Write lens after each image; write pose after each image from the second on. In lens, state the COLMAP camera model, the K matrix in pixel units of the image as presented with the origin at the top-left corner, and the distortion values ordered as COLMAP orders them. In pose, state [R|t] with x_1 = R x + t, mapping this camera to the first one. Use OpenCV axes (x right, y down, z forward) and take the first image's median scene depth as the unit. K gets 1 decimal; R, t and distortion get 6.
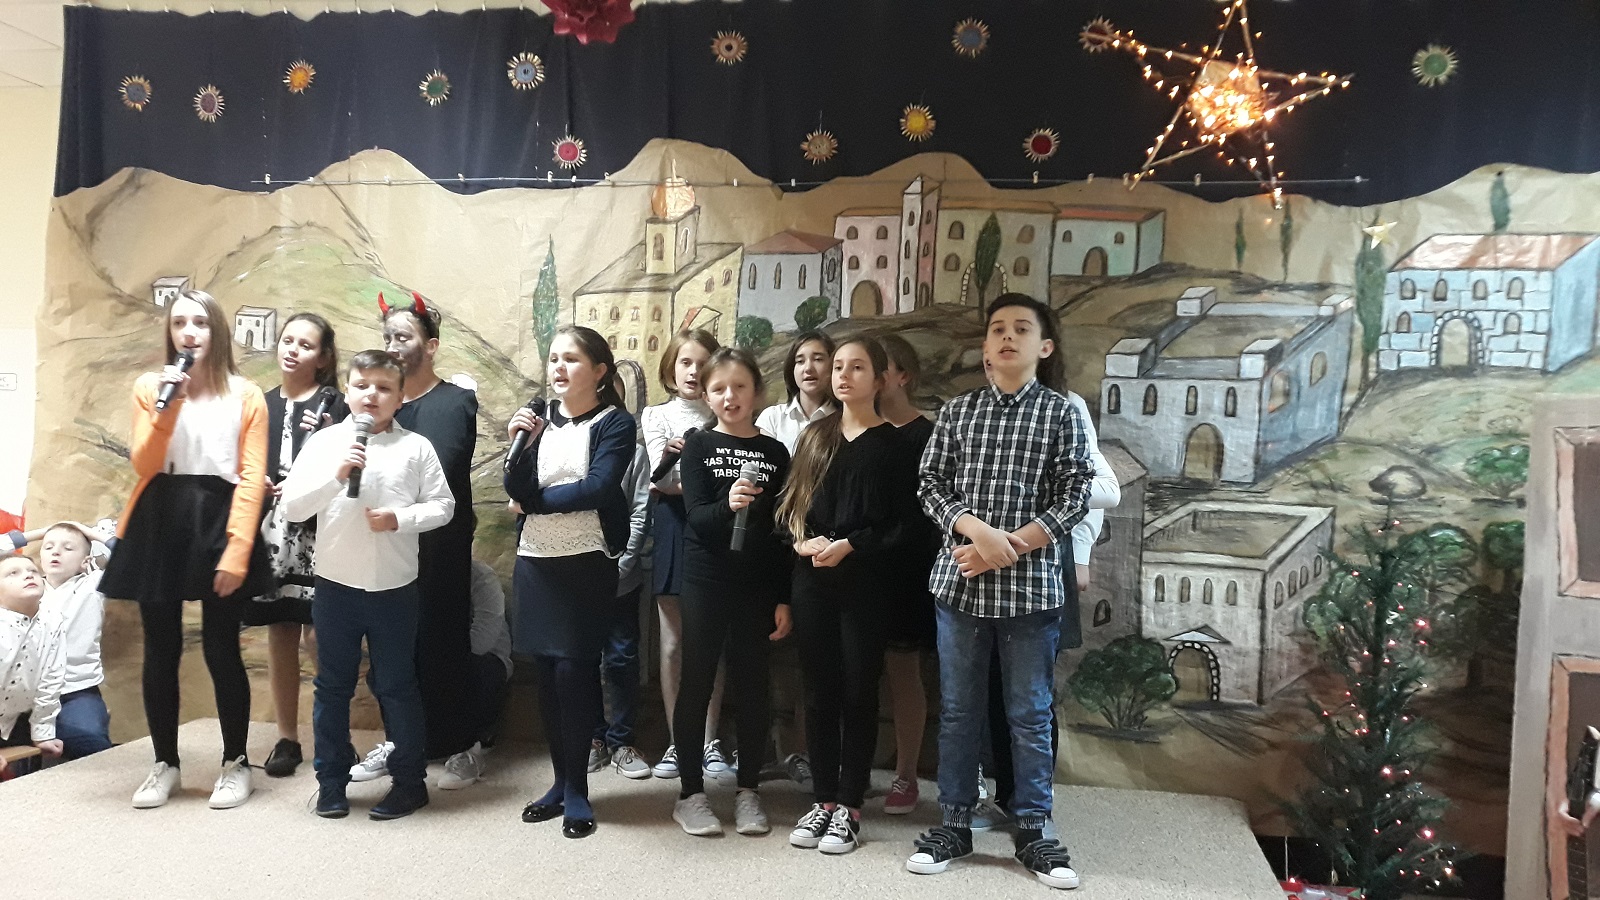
lens RADIAL K [[1286.7, 0, 801.4], [0, 1286.7, 479.3], [0, 0, 1]] dist [0.099030, -0.185825]
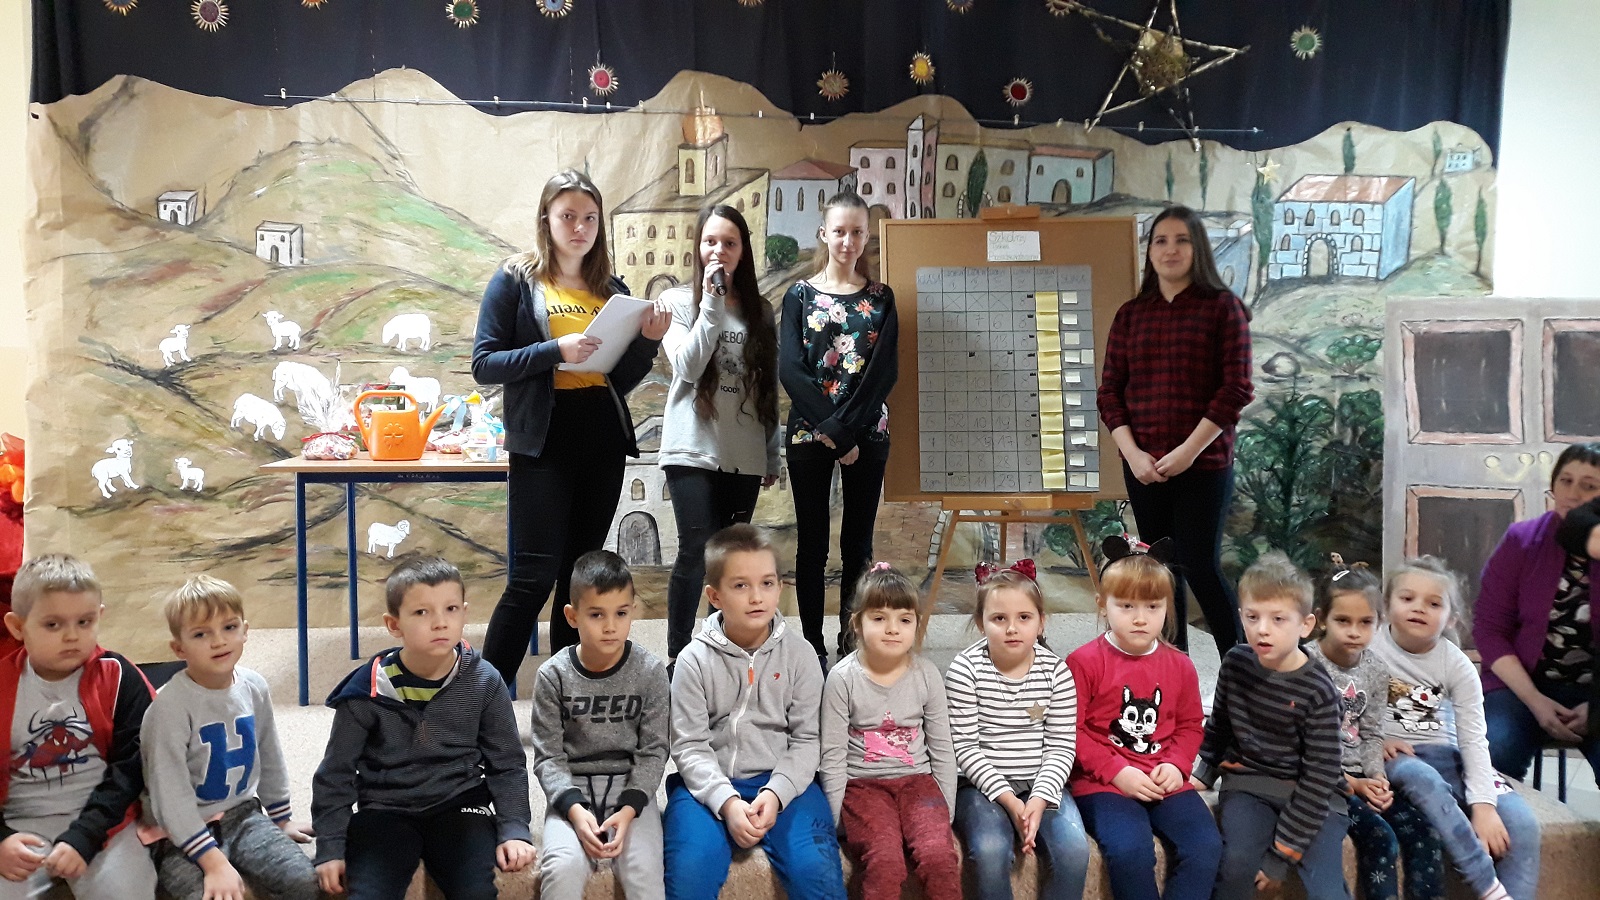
lens RADIAL K [[1286.7, 0, 801.4], [0, 1286.7, 479.3], [0, 0, 1]] dist [0.099030, -0.185825]
pose [[0.951761, -0.053918, 0.302067, -0.391675], [0.030250, 0.996132, 0.082493, -0.005533], [-0.305346, -0.069376, 0.949711, -0.107278]]
